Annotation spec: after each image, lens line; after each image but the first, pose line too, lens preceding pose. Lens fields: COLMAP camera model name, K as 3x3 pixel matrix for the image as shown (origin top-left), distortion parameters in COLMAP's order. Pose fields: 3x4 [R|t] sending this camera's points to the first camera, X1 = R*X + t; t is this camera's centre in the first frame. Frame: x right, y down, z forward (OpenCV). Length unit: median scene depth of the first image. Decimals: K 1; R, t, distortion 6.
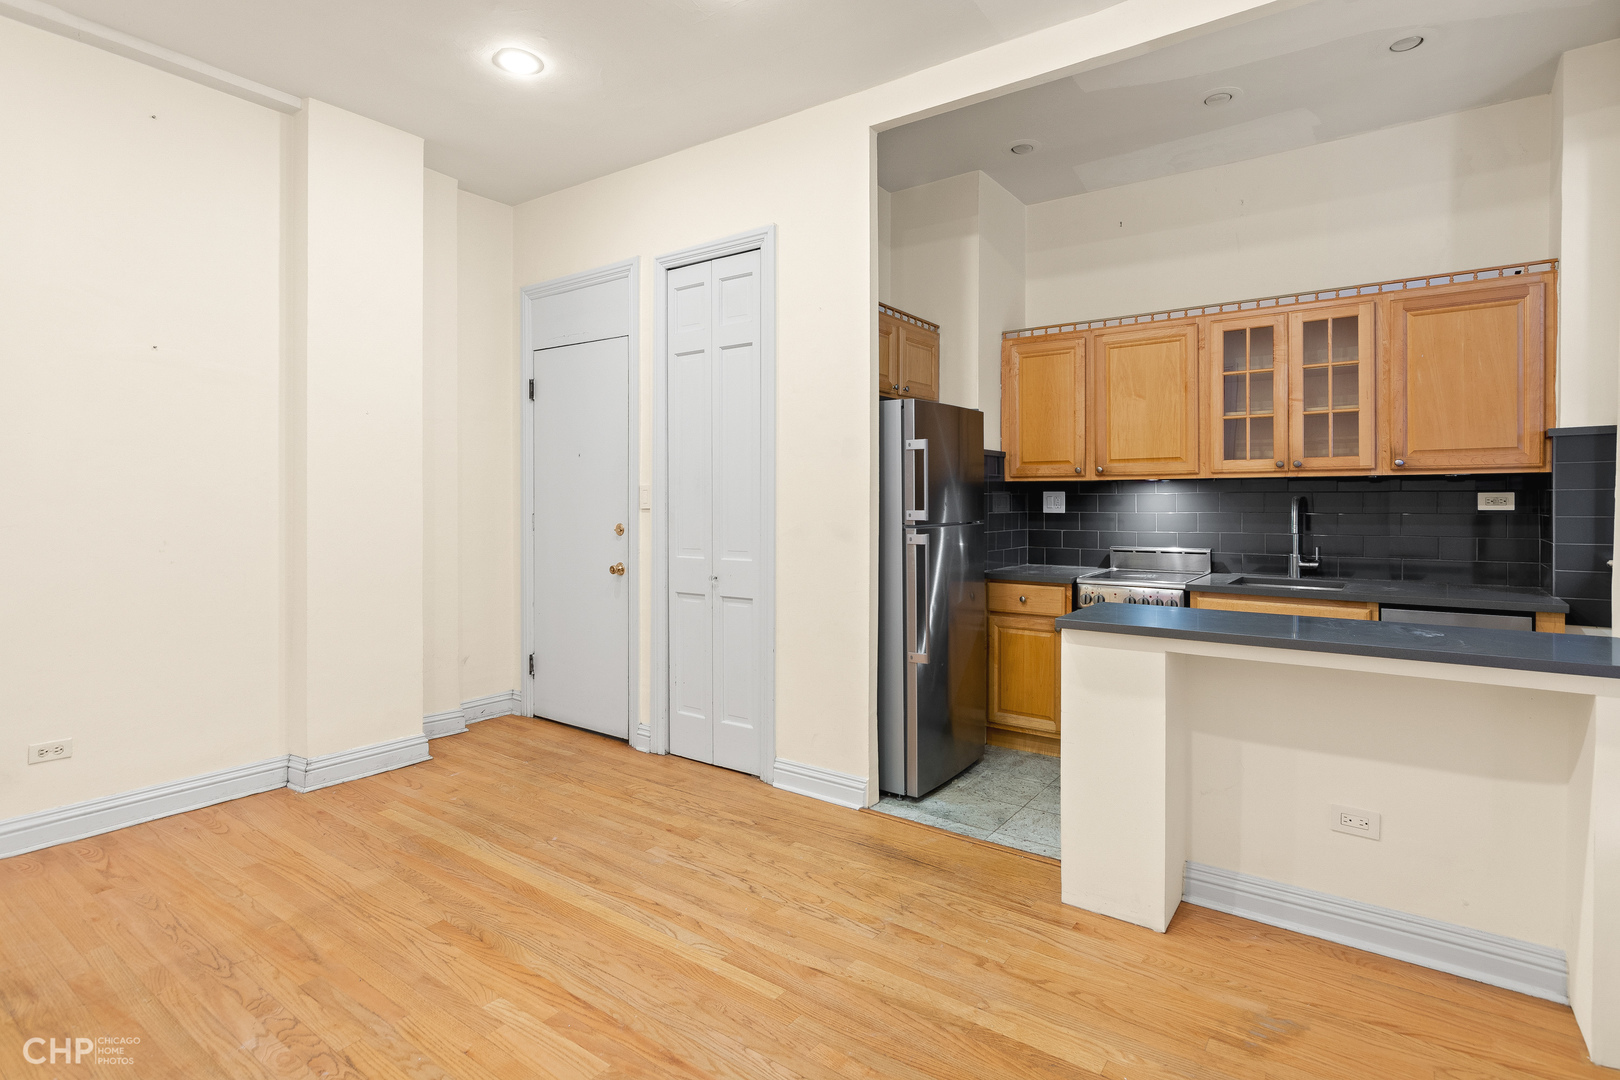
lens RADIAL K [[798.1, 0, 819.5], [0, 798.1, 506.2], [0, 0, 1]] dist [0.000238, 0.000063]
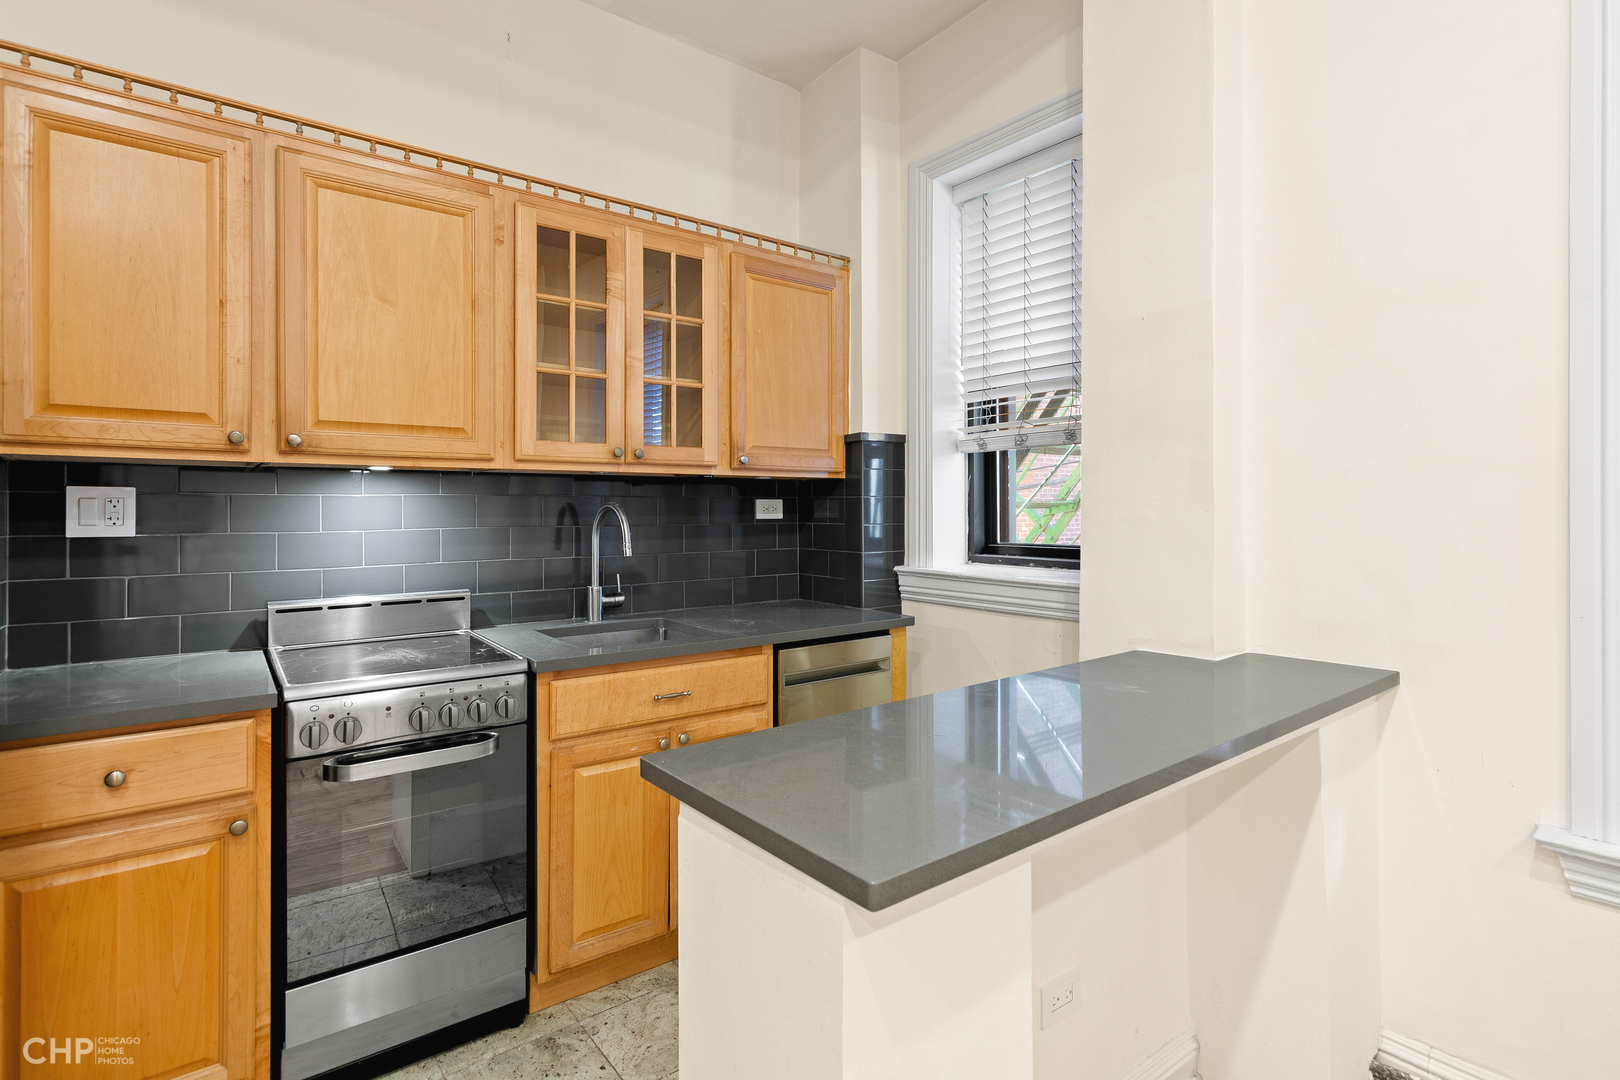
lens RADIAL K [[790.7, 0, 820.7], [0, 790.7, 504.3], [0, 0, 1]] dist [-0.002024, -0.000159]
pose [[0.271699, 0.007288, 0.962355, -0.004368], [0.008073, 0.999919, -0.009851, -0.002085], [-0.962348, 0.010445, 0.271618, 0.660451]]
